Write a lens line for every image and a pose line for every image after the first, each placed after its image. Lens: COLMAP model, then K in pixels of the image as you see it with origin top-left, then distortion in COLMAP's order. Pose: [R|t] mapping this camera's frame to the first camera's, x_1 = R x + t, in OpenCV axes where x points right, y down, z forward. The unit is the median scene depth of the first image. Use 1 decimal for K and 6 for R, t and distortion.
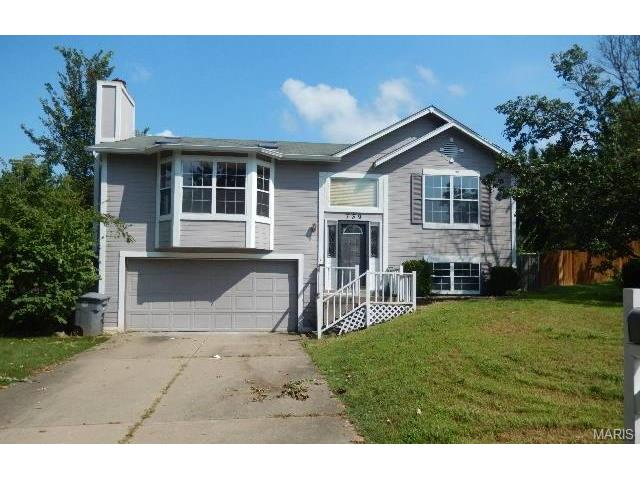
lens RADIAL K [[466.1, 0, 319.7], [0, 466.1, 273.5], [0, 0, 1]] dist [0.006641, -0.000678]
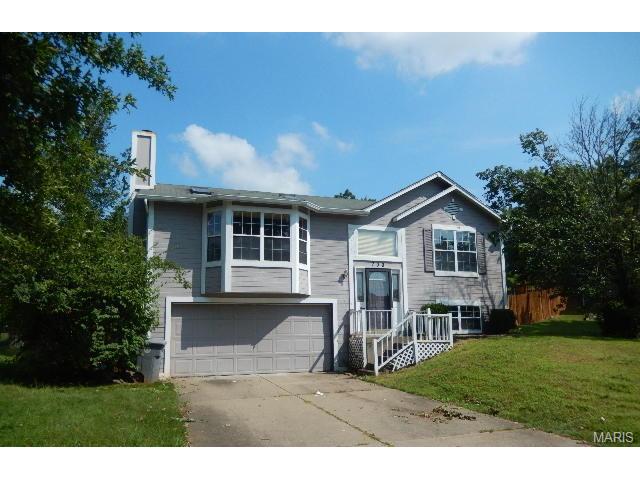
lens RADIAL K [[466.1, 0, 319.7], [0, 466.1, 273.5], [0, 0, 1]] dist [0.006641, -0.000678]
pose [[0.978371, 0.006746, 0.206747, -0.298595], [0.013482, 0.995264, -0.096274, 0.004008], [-0.206418, 0.096979, 0.973646, -0.052224]]
